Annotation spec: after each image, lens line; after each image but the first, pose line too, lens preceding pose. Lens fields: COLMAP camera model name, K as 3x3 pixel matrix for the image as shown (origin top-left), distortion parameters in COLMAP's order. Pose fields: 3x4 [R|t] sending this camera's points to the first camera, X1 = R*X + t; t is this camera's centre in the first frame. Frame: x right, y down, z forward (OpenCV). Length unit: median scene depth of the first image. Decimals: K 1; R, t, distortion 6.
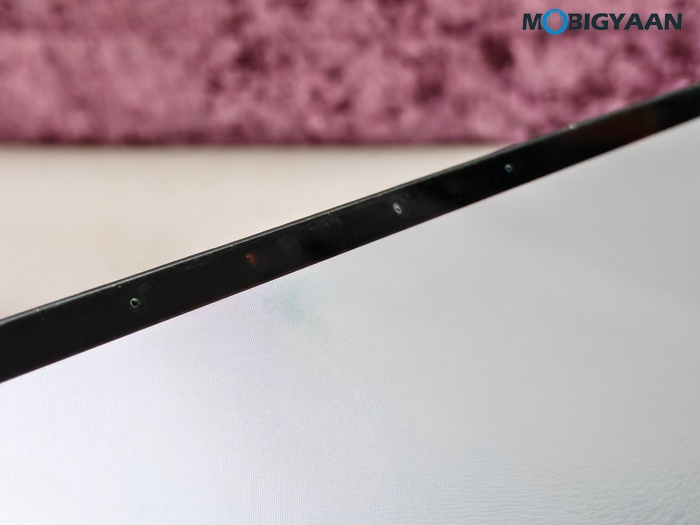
lens RADIAL K [[1427.3, 0, 350.0], [0, 1427.3, 262.5], [0, 0, 1]] dist [0.011576, 0.308848]
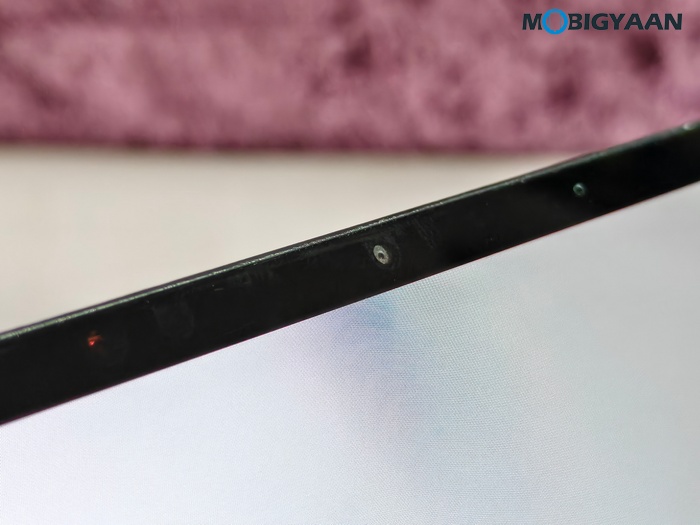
lens RADIAL K [[1427.3, 0, 350.0], [0, 1427.3, 262.5], [0, 0, 1]] dist [0.011576, 0.308848]
pose [[0.993962, 0.018471, -0.108156, 0.024456], [-0.019139, 0.999804, -0.005144, -0.008823], [0.108040, 0.007183, 0.994121, 0.111153]]
